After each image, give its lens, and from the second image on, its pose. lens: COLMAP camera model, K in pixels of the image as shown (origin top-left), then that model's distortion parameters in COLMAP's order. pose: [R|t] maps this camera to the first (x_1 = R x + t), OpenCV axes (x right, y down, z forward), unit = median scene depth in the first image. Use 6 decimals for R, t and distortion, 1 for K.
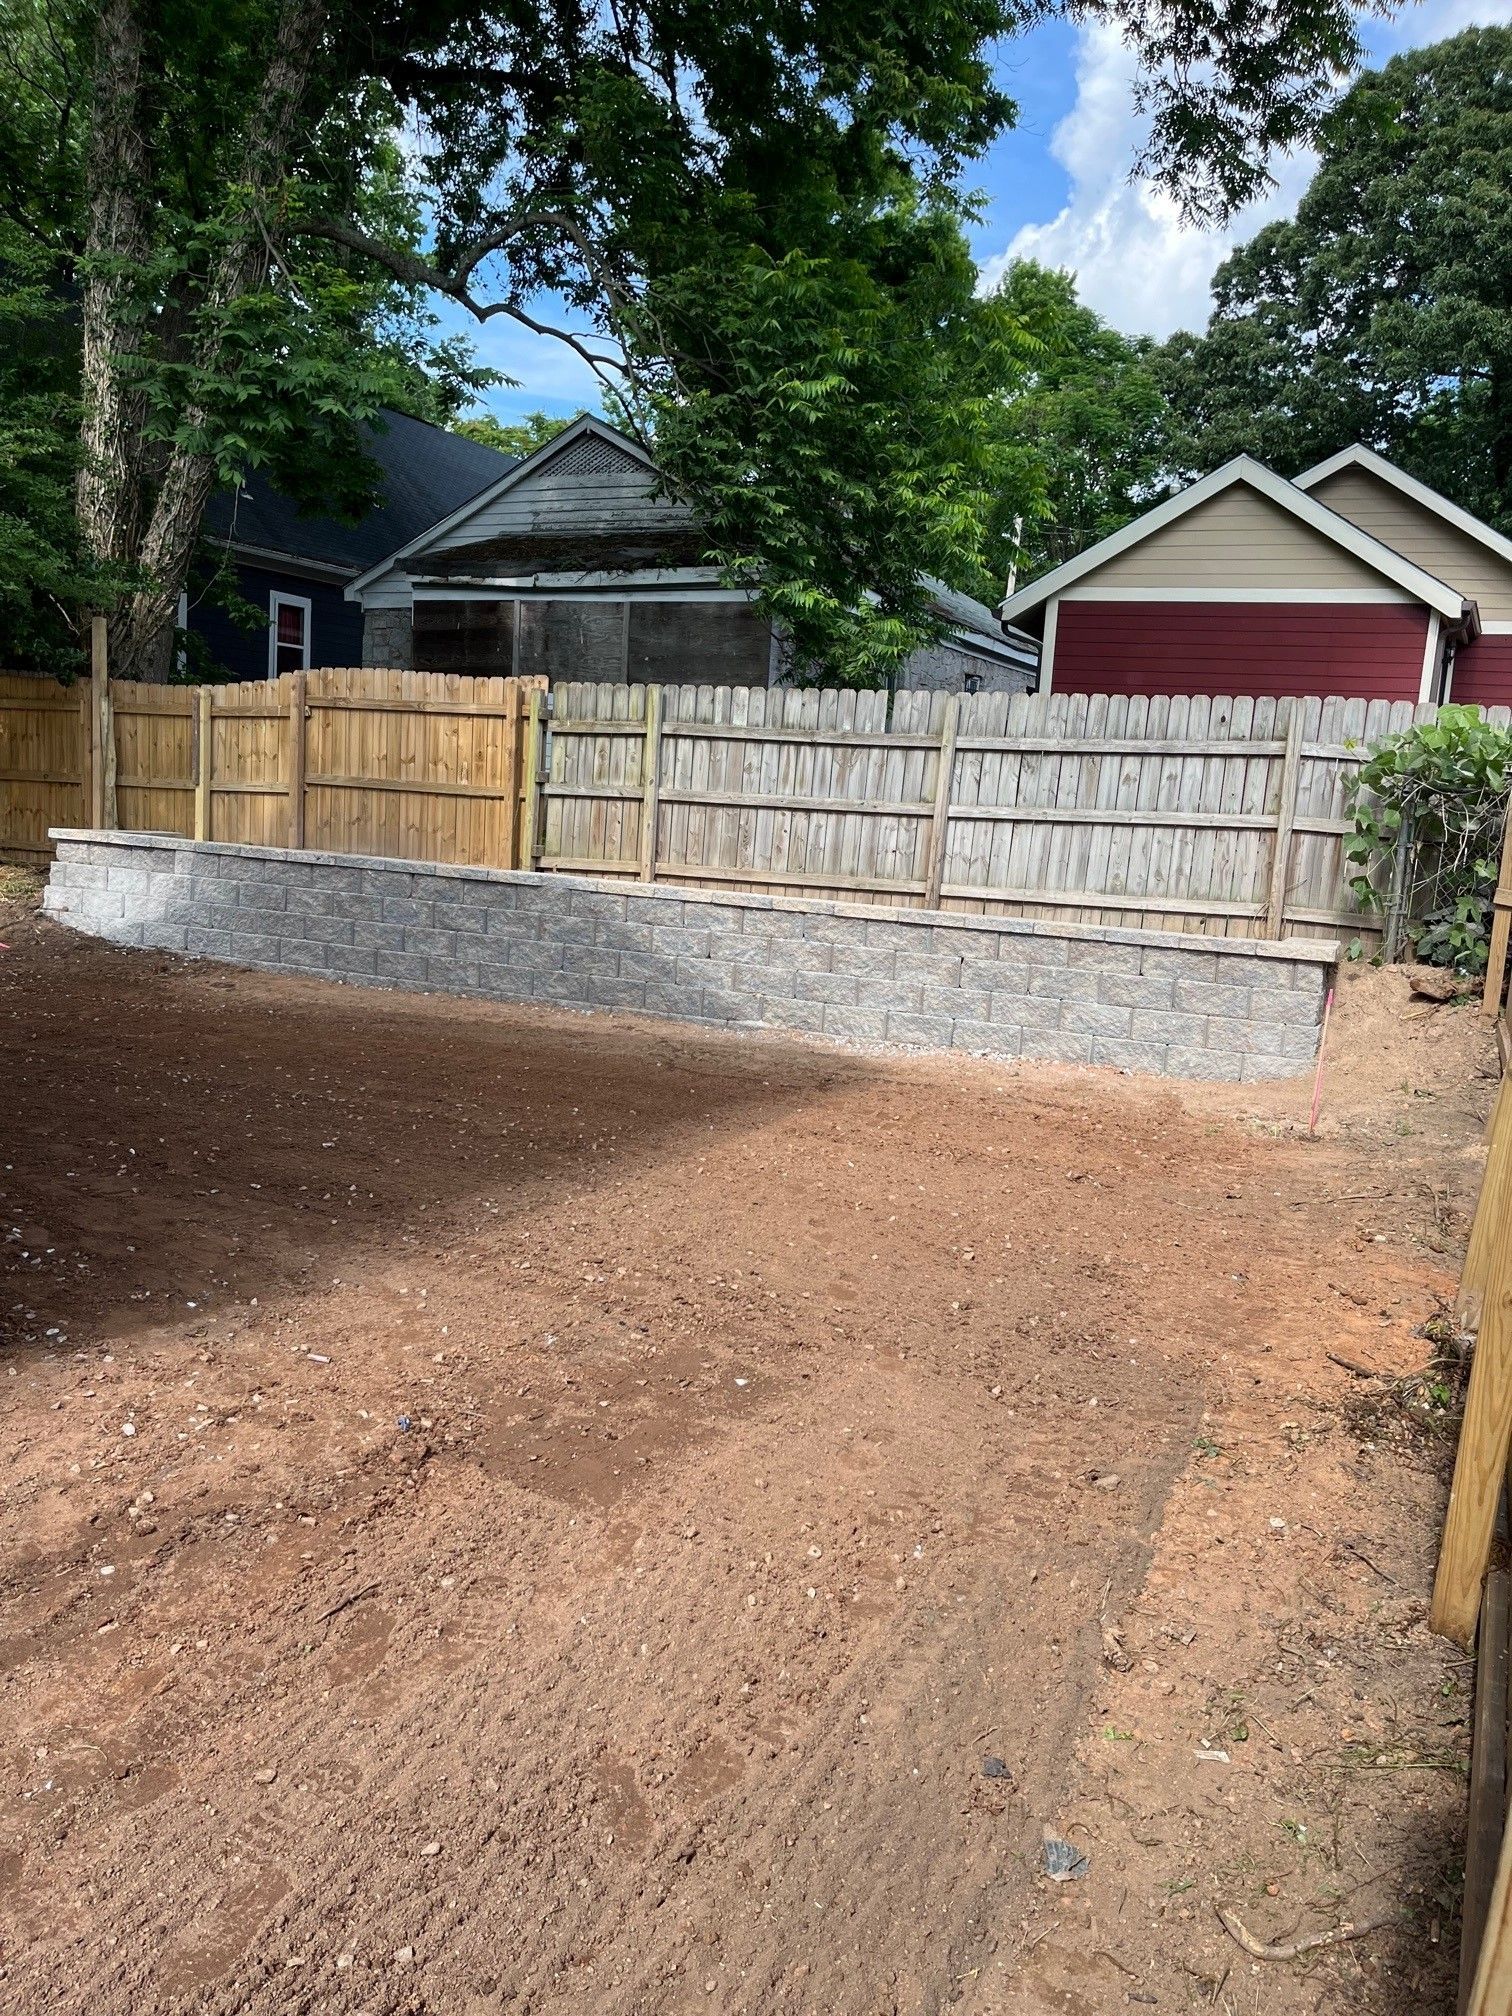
lens RADIAL K [[1529.5, 0, 696.6], [0, 1529.5, 1000.2], [0, 0, 1]] dist [0.061666, -0.090438]
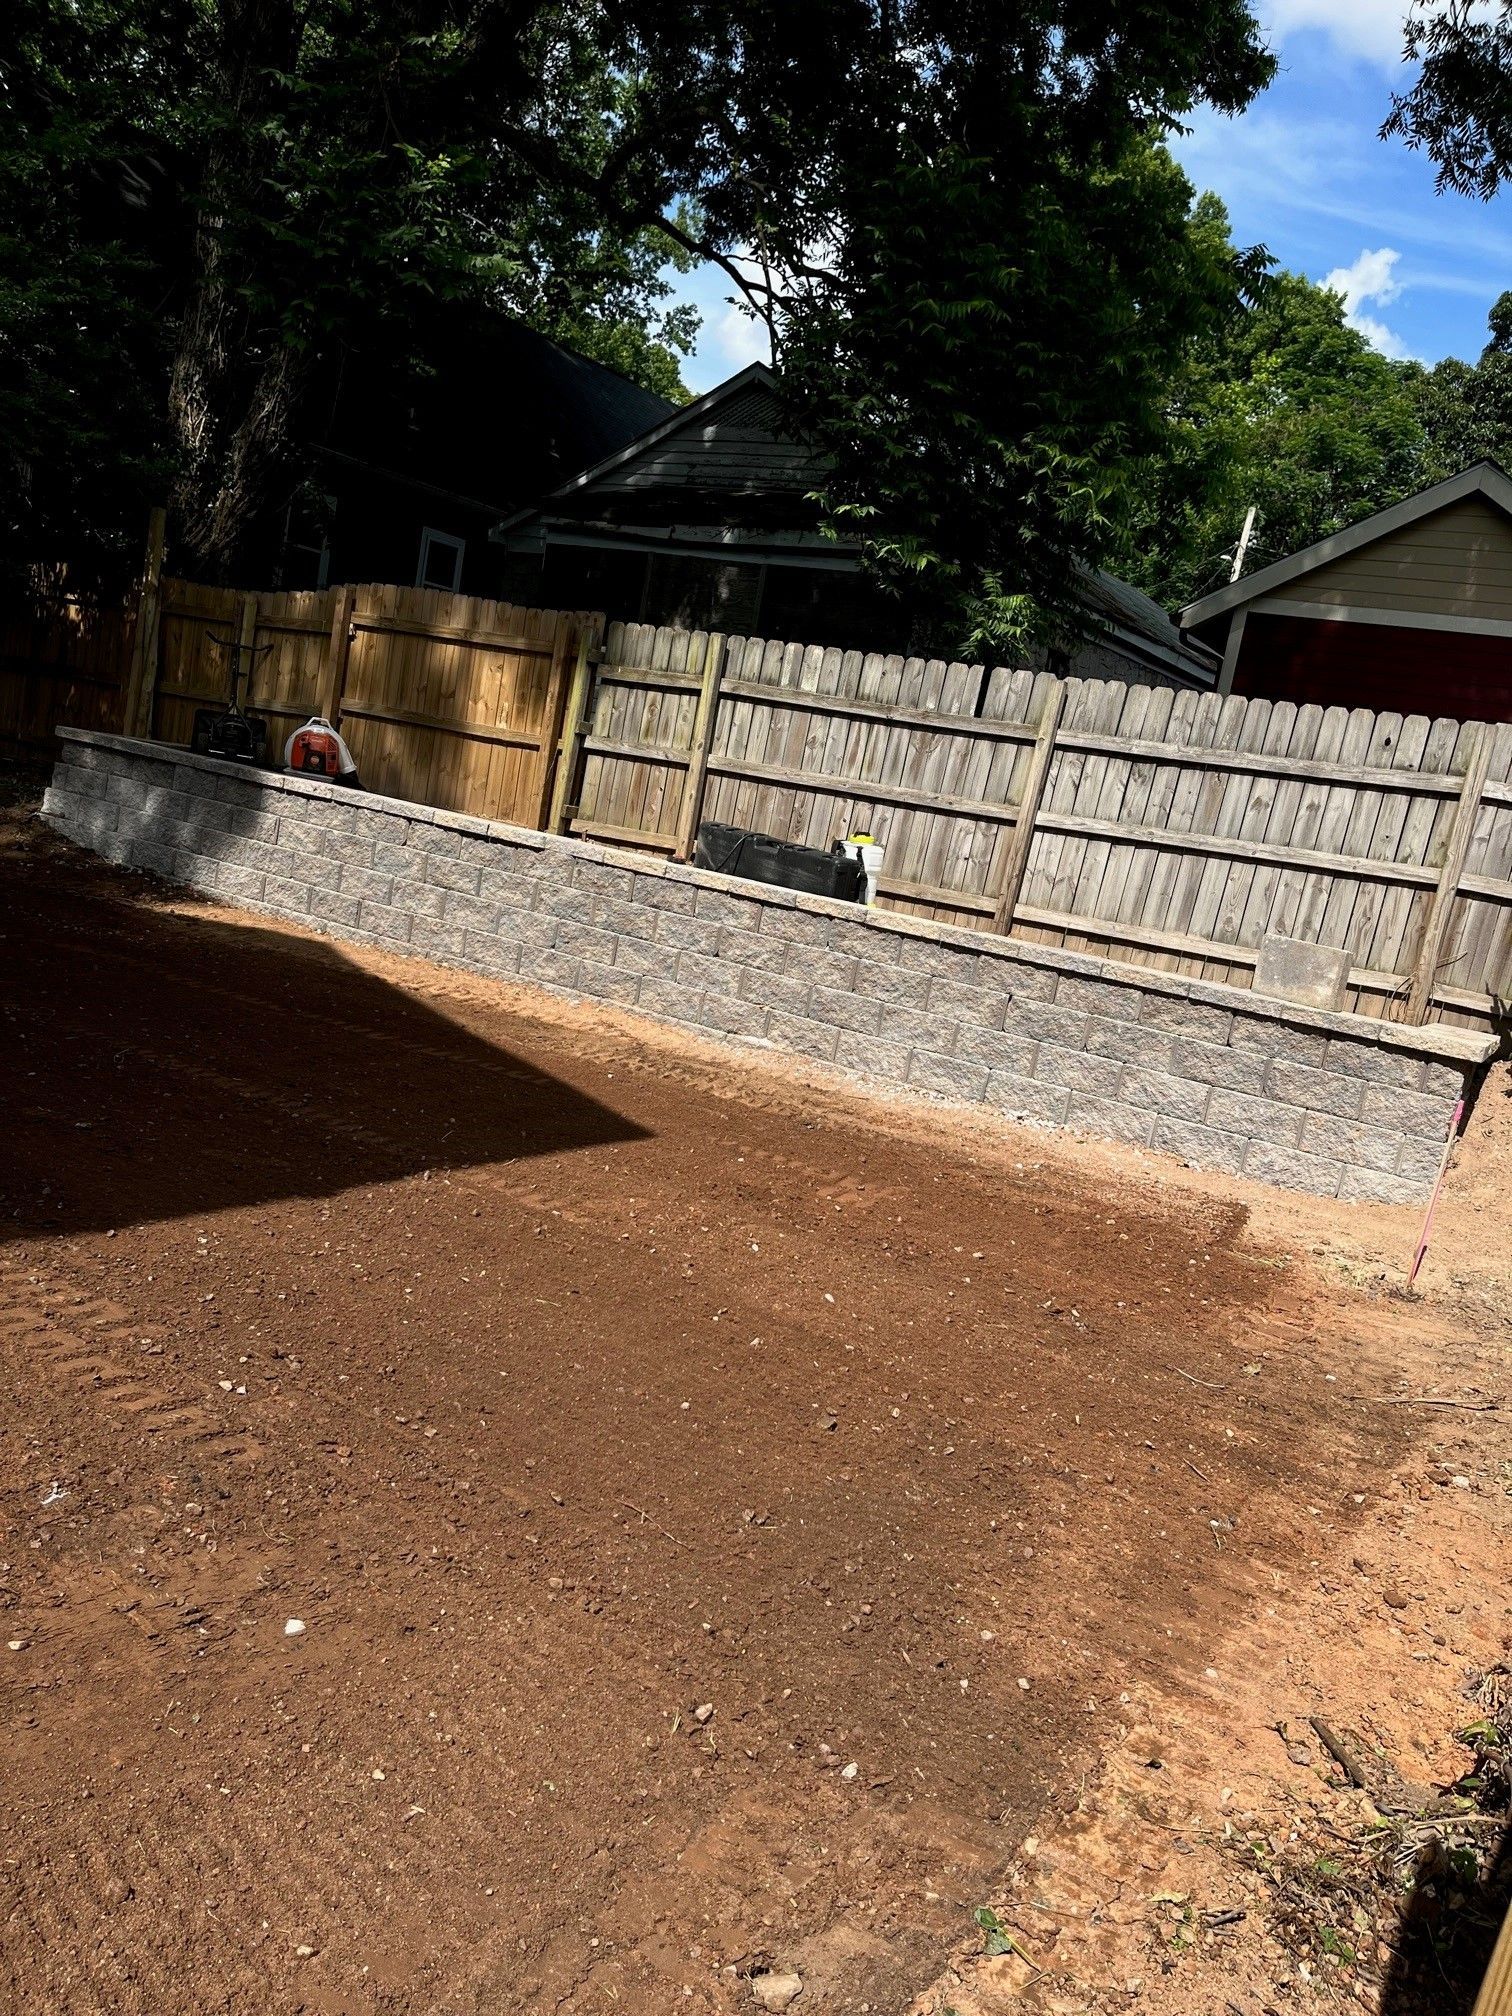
lens RADIAL K [[1529.5, 0, 696.6], [0, 1529.5, 1000.2], [0, 0, 1]] dist [0.061666, -0.090438]
pose [[0.985625, 0.130600, -0.107181, 0.084657], [-0.130248, 0.991428, 0.010310, -0.010263], [0.107609, 0.003798, 0.994186, 0.153304]]
